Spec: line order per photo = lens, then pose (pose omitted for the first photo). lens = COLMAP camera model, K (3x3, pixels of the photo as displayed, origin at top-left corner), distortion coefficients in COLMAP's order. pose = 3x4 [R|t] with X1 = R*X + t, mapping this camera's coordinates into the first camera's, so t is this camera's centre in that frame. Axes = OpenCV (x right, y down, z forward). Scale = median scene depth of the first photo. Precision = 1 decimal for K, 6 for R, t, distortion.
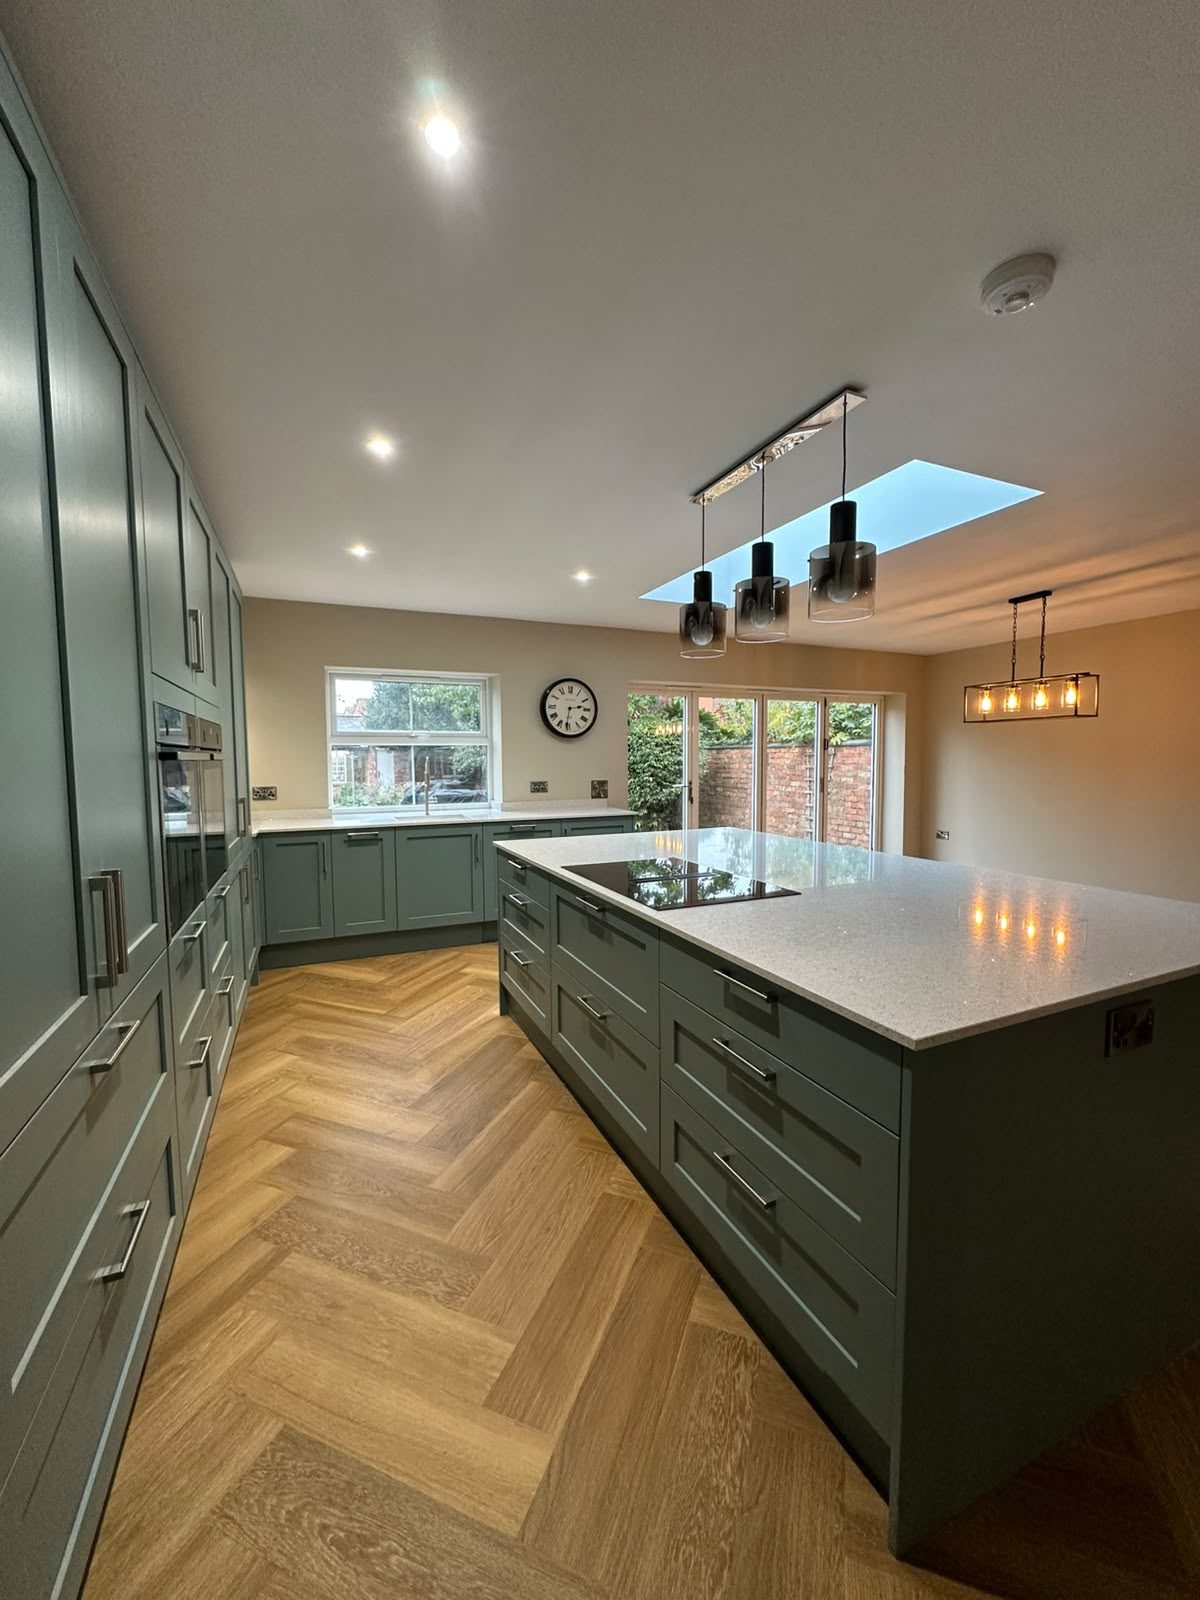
lens RADIAL K [[644.8, 0, 600.0], [0, 644.8, 800.0], [0, 0, 1]] dist [-0.000687, -0.000008]
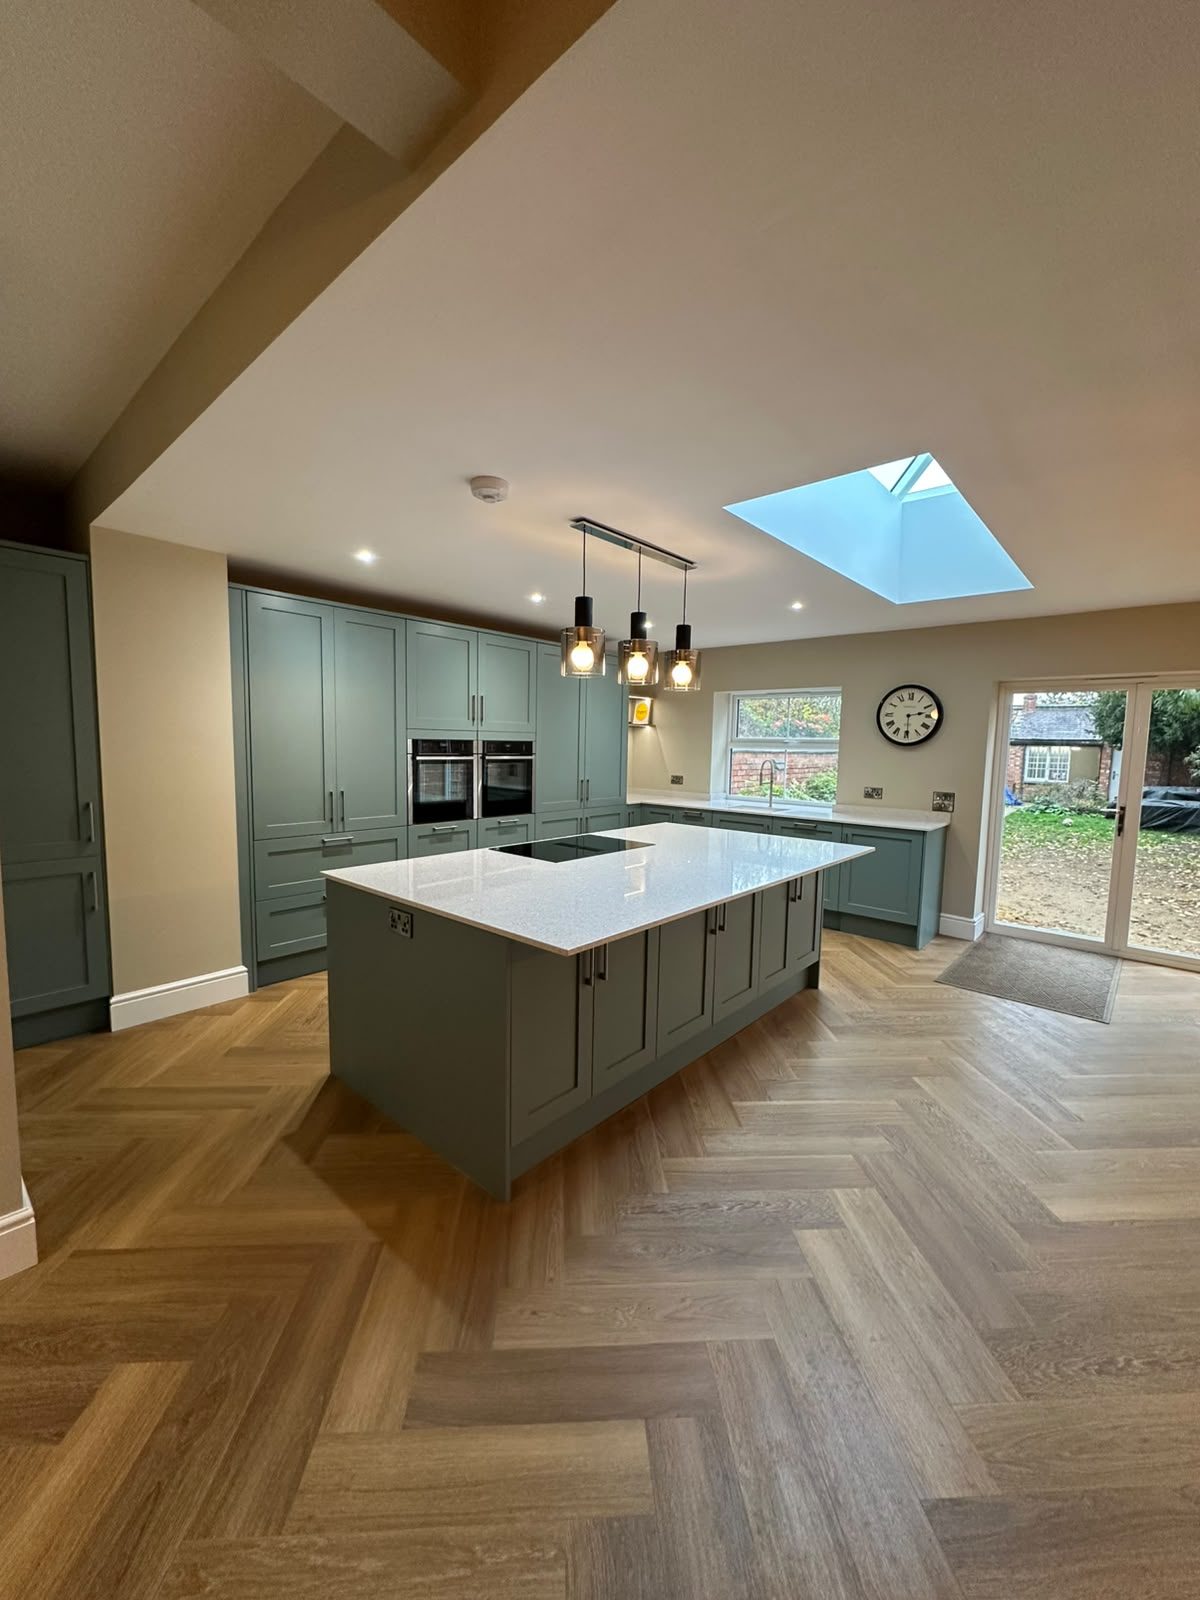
lens RADIAL K [[644.8, 0, 600.0], [0, 644.8, 800.0], [0, 0, 1]] dist [-0.000687, -0.000008]
pose [[0.409762, 0.097870, -0.906927, 0.660382], [-0.080980, 0.994205, 0.070701, -0.046342], [0.908591, 0.044472, 0.415313, 0.175850]]
